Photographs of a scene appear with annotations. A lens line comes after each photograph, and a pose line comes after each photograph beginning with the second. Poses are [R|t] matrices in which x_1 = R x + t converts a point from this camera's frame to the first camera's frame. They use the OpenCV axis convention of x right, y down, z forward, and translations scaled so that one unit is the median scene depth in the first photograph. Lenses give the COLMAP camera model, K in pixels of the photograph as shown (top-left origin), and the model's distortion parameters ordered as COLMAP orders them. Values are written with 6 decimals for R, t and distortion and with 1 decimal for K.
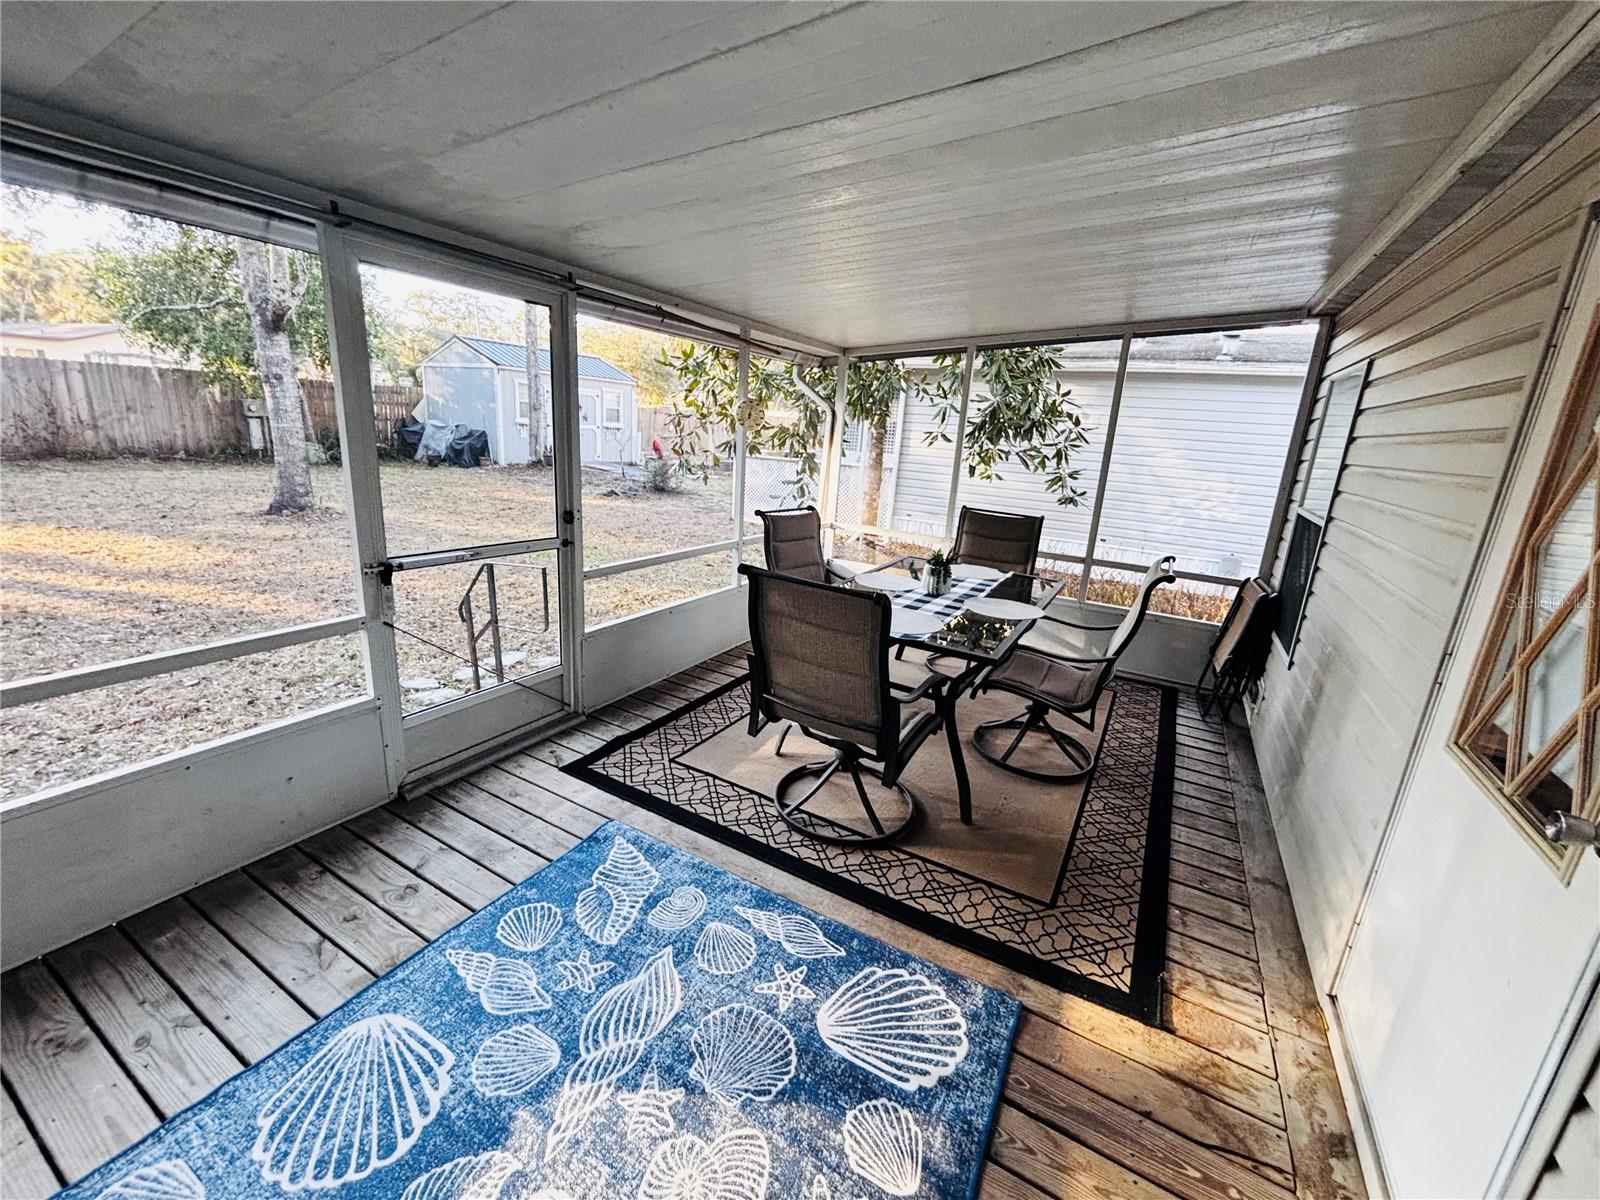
lens RADIAL K [[650.8, 0, 802.8], [0, 650.8, 594.6], [0, 0, 1]] dist [0.000566, 0.000818]
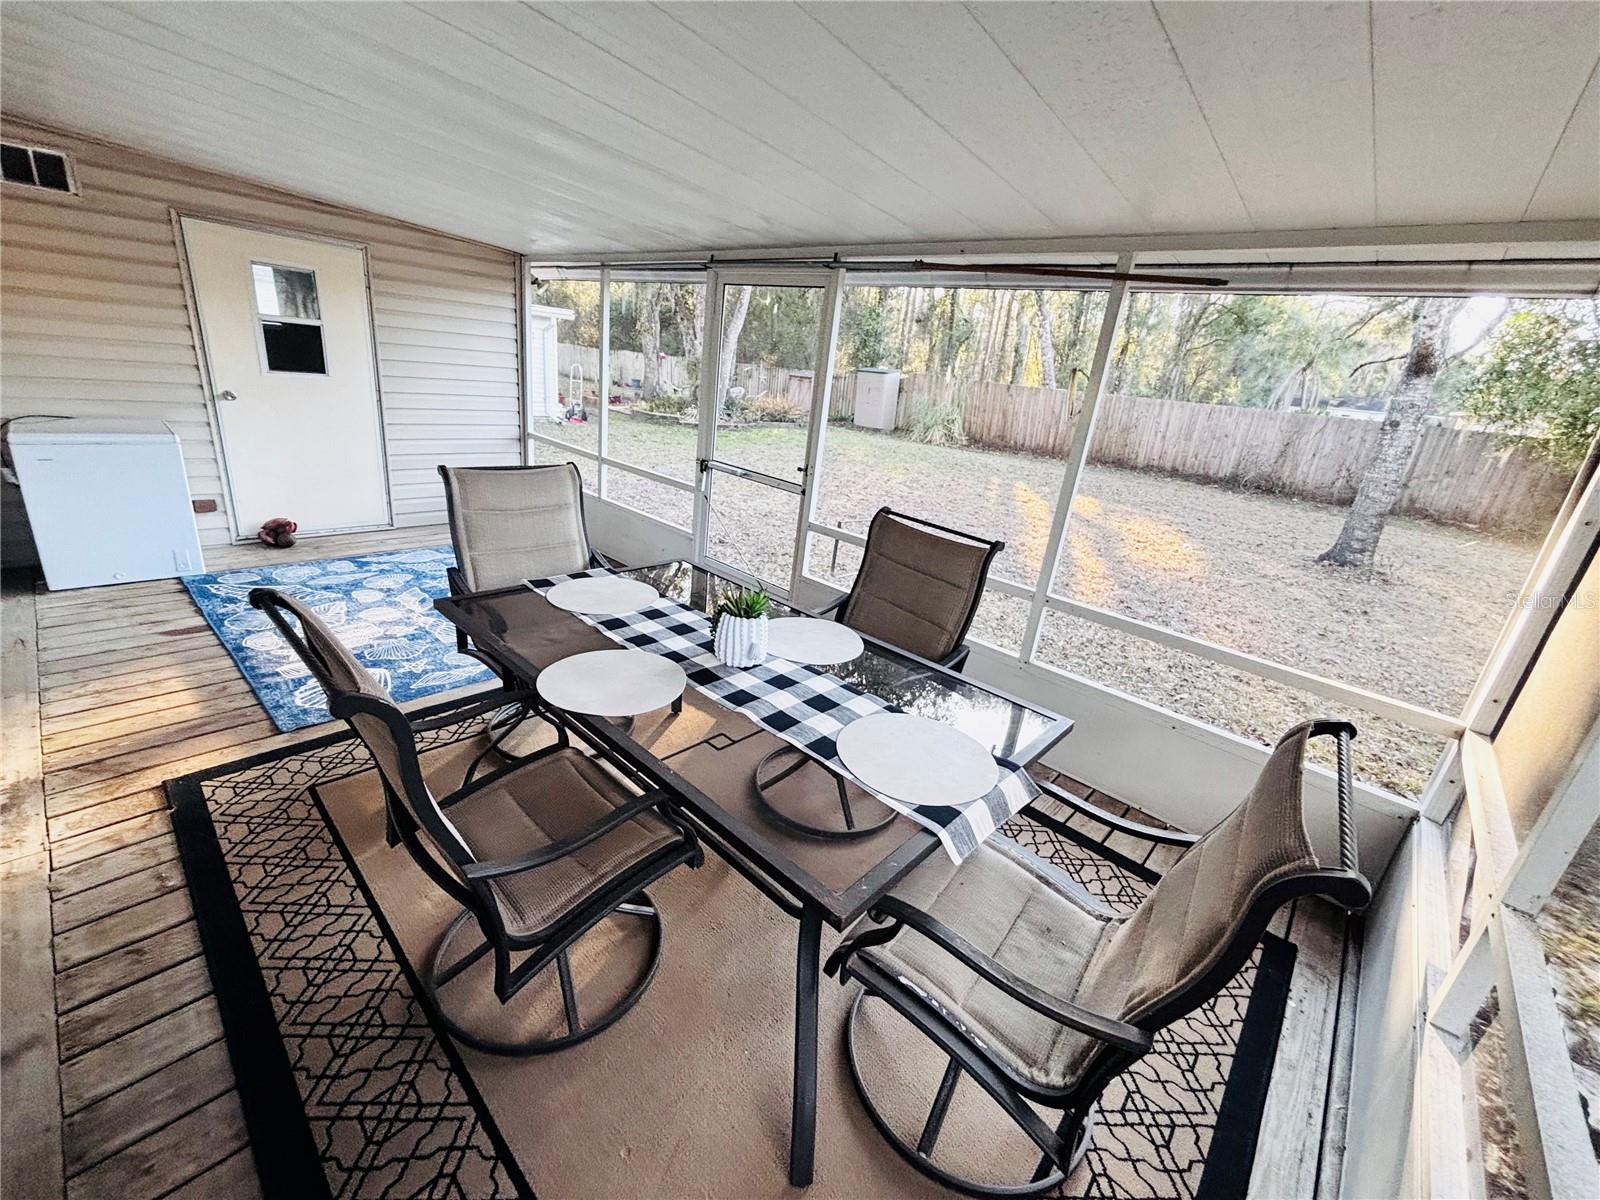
lens RADIAL K [[650.8, 0, 803.1], [0, 650.8, 601.1], [0, 0, 1]] dist [0.000566, 0.000818]
pose [[-0.214051, 0.245736, -0.945408, 1.025193], [-0.363039, 0.878502, 0.310542, -0.349338], [0.906854, 0.409692, -0.098832, 1.550315]]
